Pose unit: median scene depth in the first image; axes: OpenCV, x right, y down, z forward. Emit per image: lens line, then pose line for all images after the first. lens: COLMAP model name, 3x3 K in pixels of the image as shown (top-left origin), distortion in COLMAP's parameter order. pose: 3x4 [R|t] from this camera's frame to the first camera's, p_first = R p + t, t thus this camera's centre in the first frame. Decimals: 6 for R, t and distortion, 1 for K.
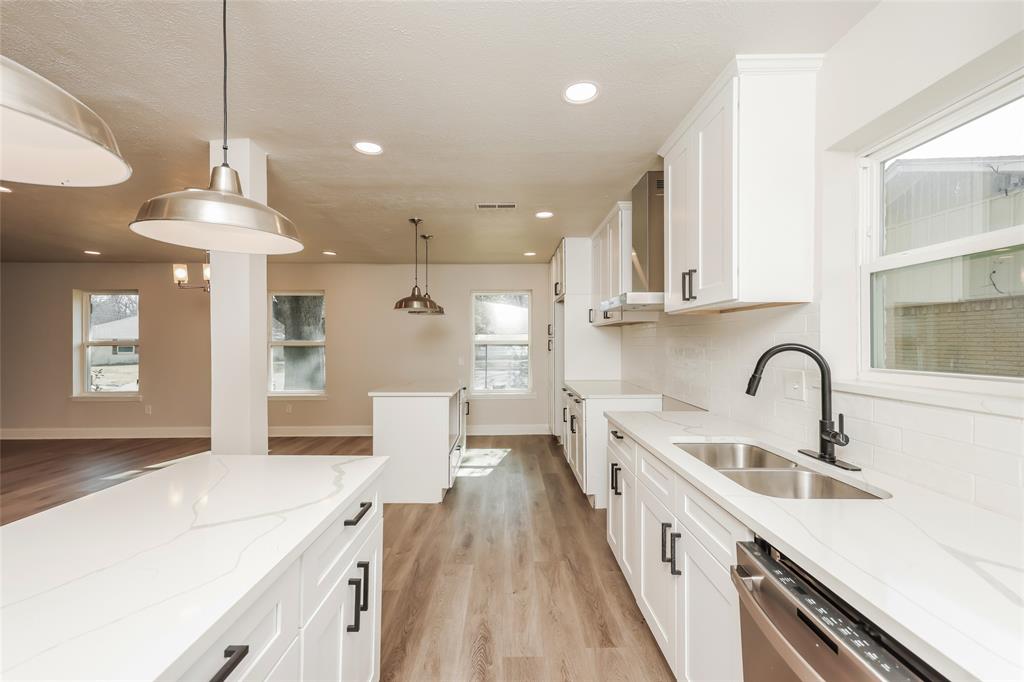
lens RADIAL K [[433.4, 0, 512.9], [0, 433.4, 345.4], [0, 0, 1]] dist [0.009171, -0.000084]
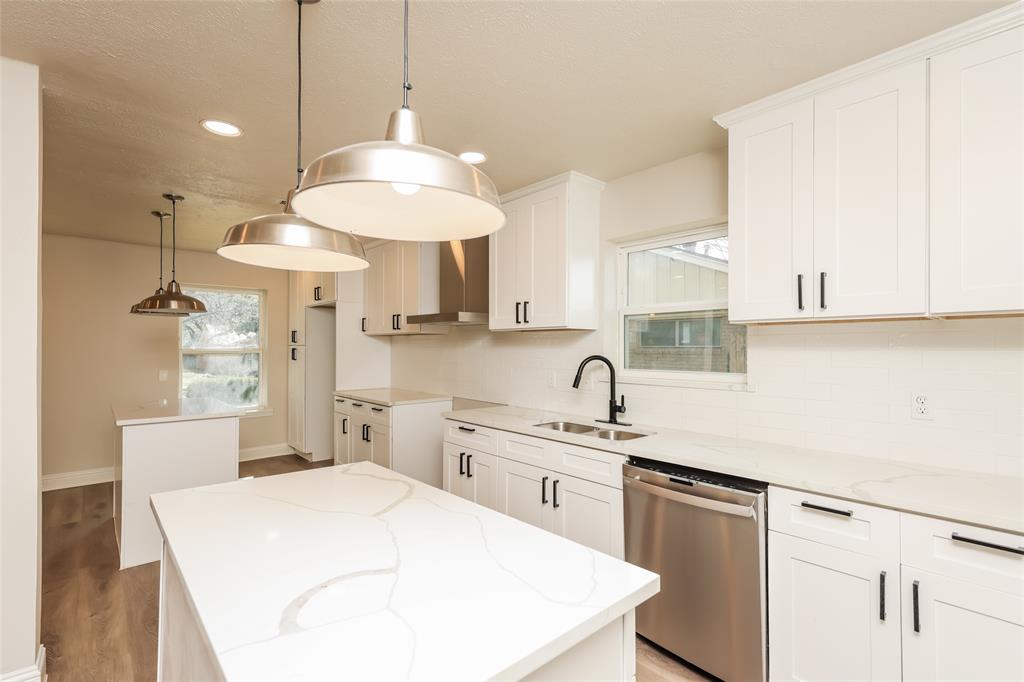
lens RADIAL K [[469.0, 0, 519.5], [0, 469.0, 352.4], [0, 0, 1]] dist [0.014150, 0.000204]
pose [[0.747338, -0.002697, 0.664438, -0.745840], [0.001459, 0.999996, 0.002417, -0.019390], [-0.664442, -0.000837, 0.747339, -0.133501]]
